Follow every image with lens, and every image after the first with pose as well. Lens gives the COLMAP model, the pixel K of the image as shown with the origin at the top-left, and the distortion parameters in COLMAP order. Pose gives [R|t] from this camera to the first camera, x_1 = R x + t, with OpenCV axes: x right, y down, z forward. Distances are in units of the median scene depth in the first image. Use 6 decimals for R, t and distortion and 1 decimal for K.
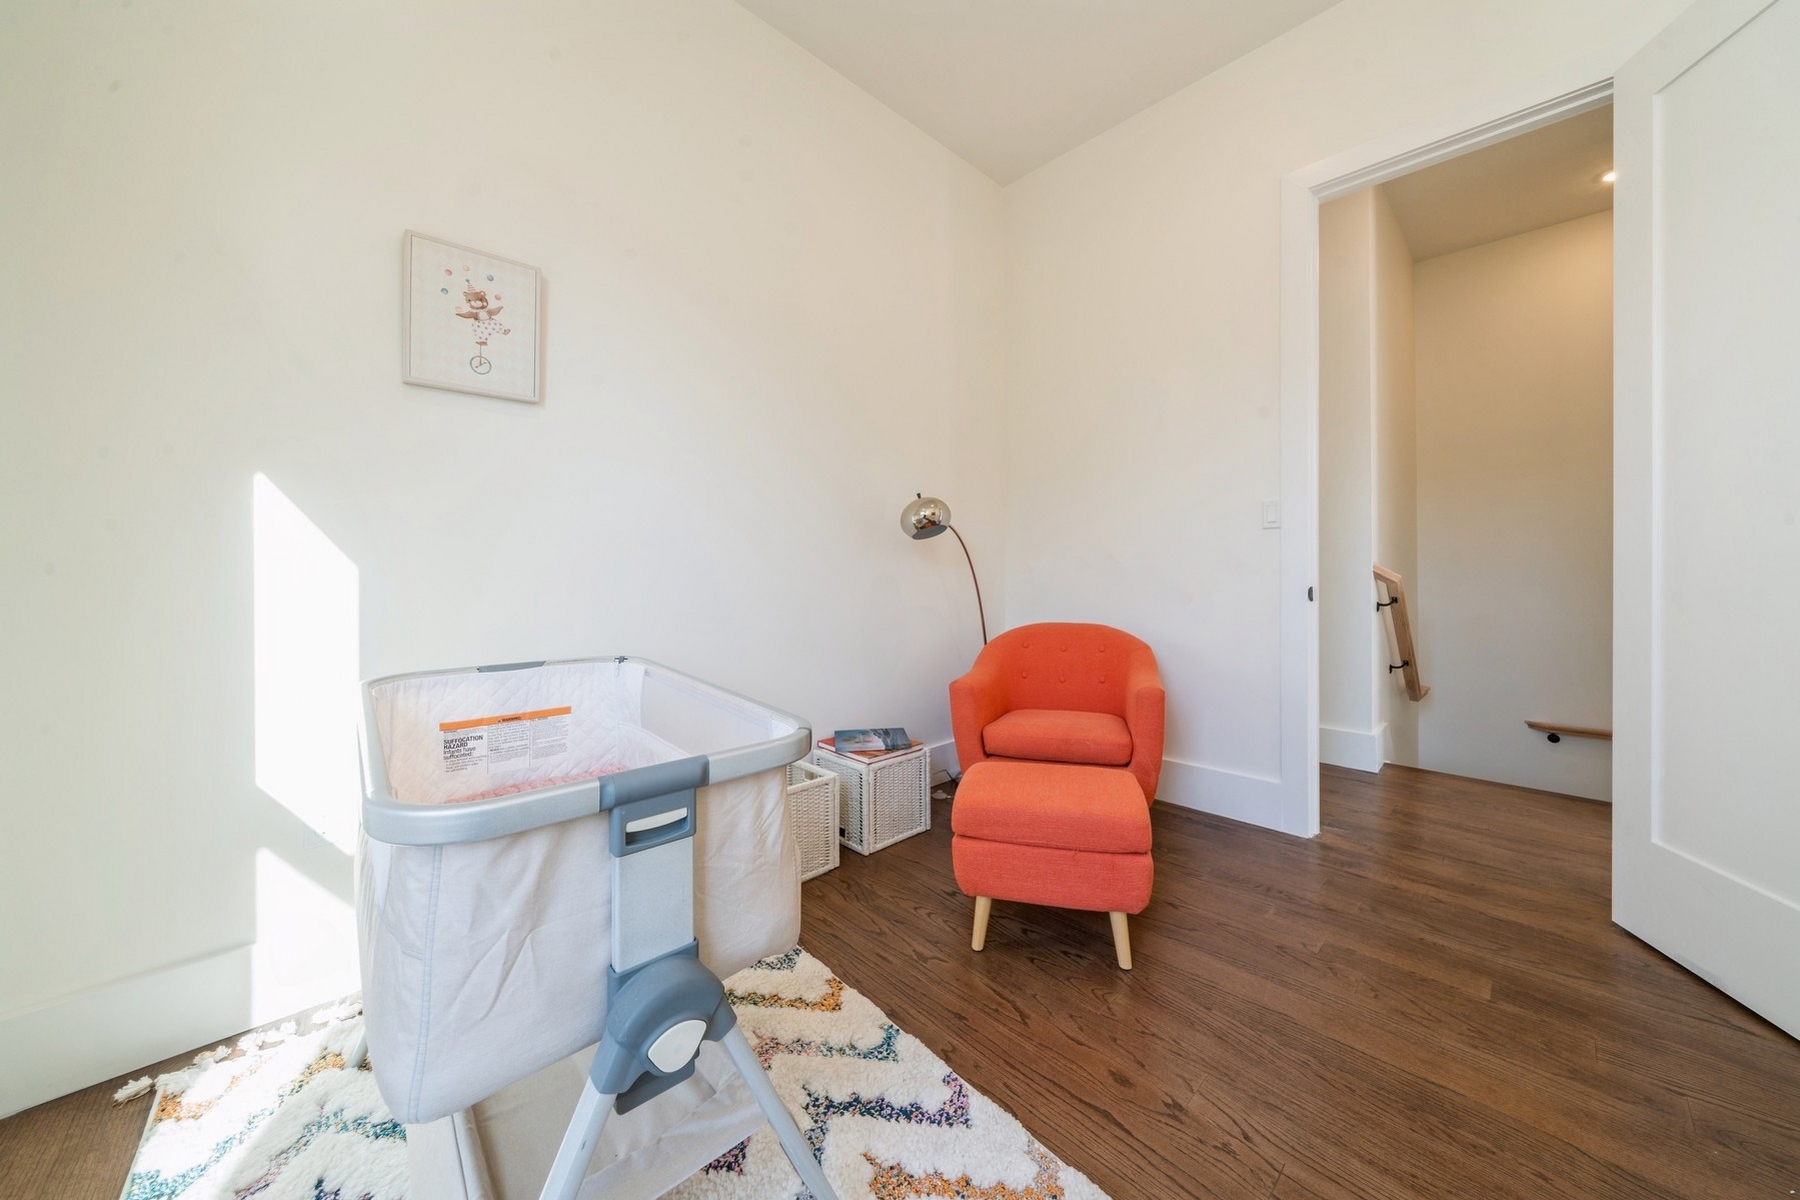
lens RADIAL K [[614.5, 0, 916.4], [0, 614.5, 573.3], [0, 0, 1]] dist [-0.001149, 0.000117]
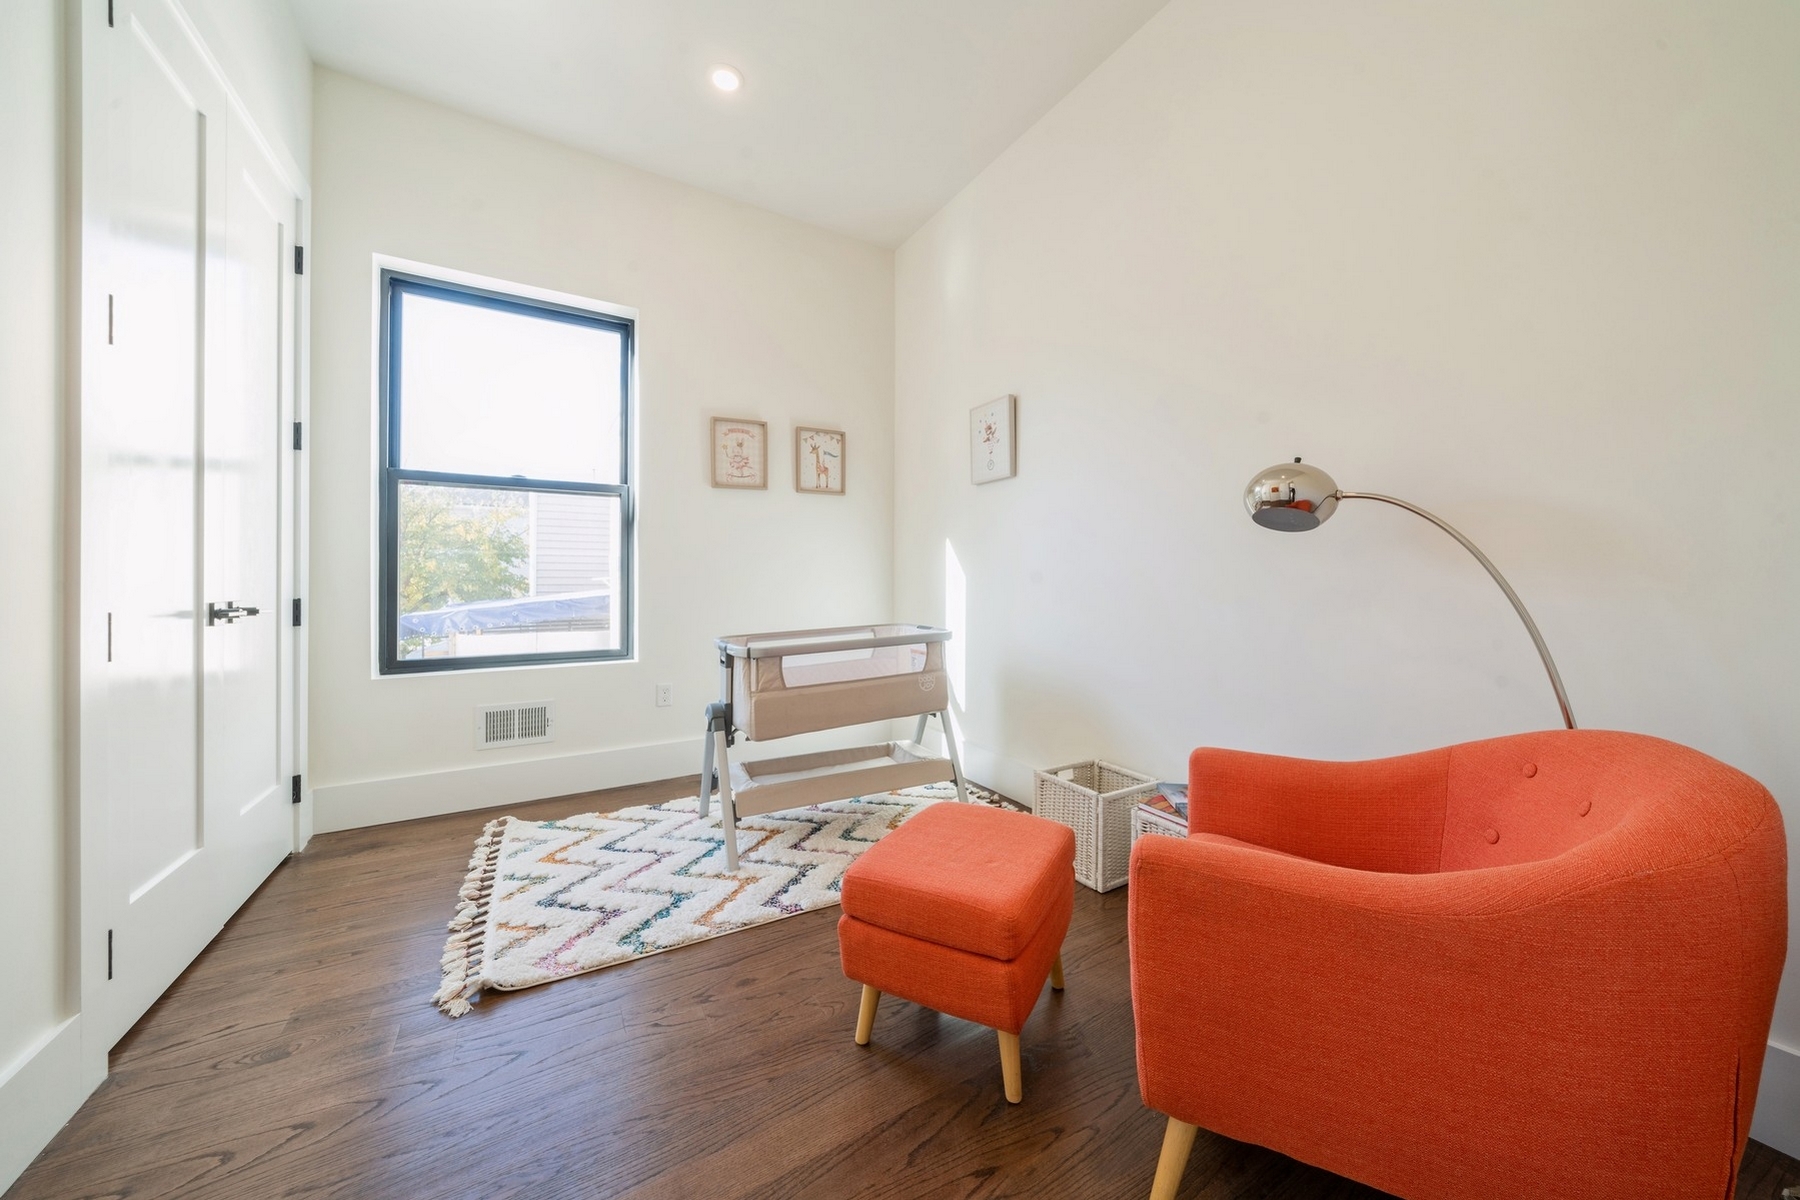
lens RADIAL K [[615.1, 0, 927.7], [0, 615.1, 579.7], [0, 0, 1]] dist [-0.000464, -0.000109]
pose [[-0.201727, 0.004323, -0.979432, 1.449917], [-0.001739, 0.999987, 0.004772, -0.014577], [0.979440, 0.002665, -0.201717, 1.567215]]
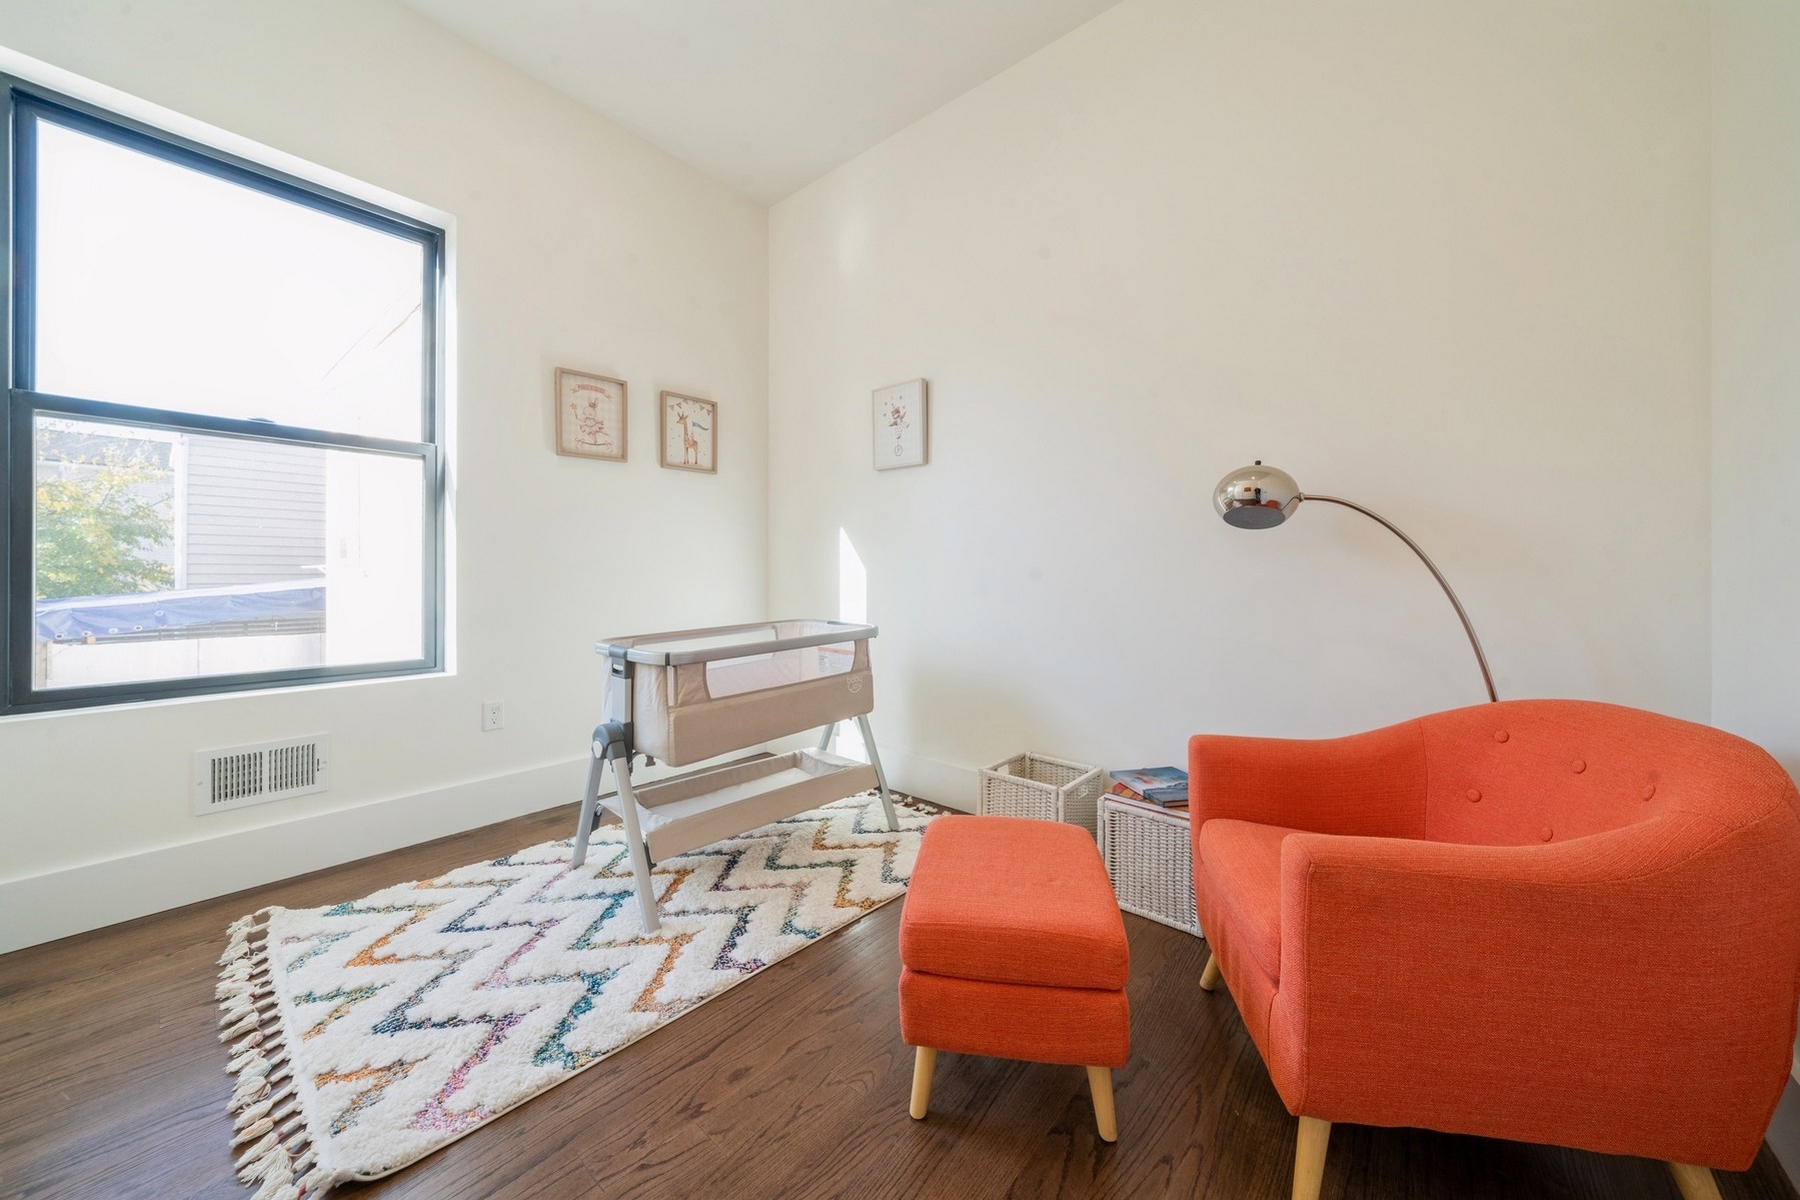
lens RADIAL K [[614.5, 0, 916.4], [0, 614.5, 573.3], [0, 0, 1]] dist [-0.001149, 0.000117]
pose [[0.120373, 0.007445, -0.992701, 1.322041], [-0.009840, 0.999932, 0.006306, -0.010946], [0.992680, 0.009009, 0.120438, 1.122437]]
